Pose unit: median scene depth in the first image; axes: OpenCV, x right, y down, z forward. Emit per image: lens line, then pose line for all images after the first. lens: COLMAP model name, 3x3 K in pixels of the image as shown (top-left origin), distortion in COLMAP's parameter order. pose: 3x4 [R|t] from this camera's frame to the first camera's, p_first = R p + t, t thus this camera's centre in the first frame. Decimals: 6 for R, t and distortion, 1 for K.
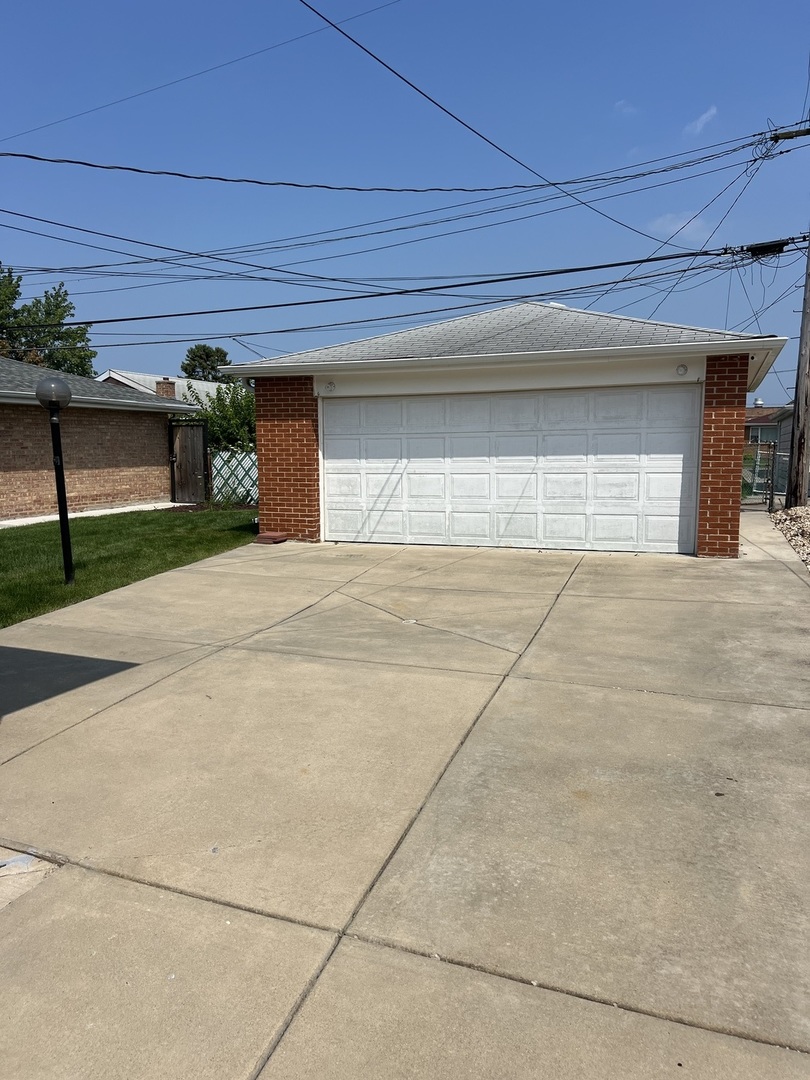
lens RADIAL K [[812.0, 0, 403.5], [0, 812.0, 539.2], [0, 0, 1]] dist [0.078643, -0.098415]
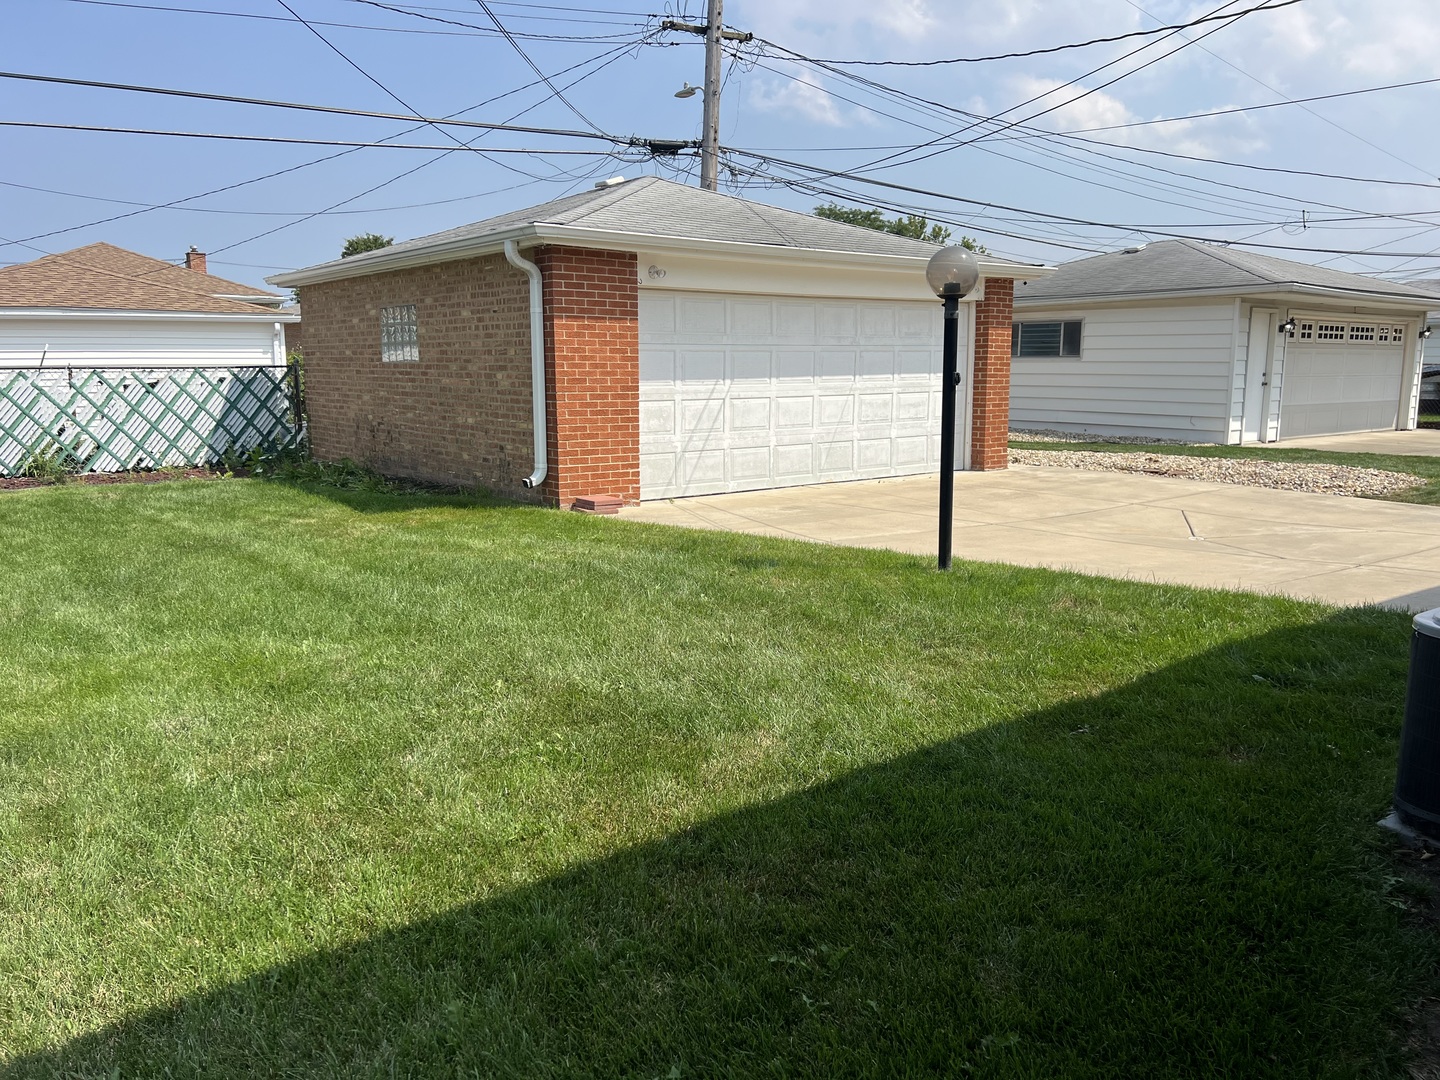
lens RADIAL K [[1082.7, 0, 719.7], [0, 1082.7, 542.7], [0, 0, 1]] dist [0.078643, -0.098415]
pose [[0.506362, -0.130912, 0.852326, -0.877372], [0.094703, 0.990873, 0.095929, -0.046129], [-0.857105, 0.032143, 0.514138, 0.499750]]
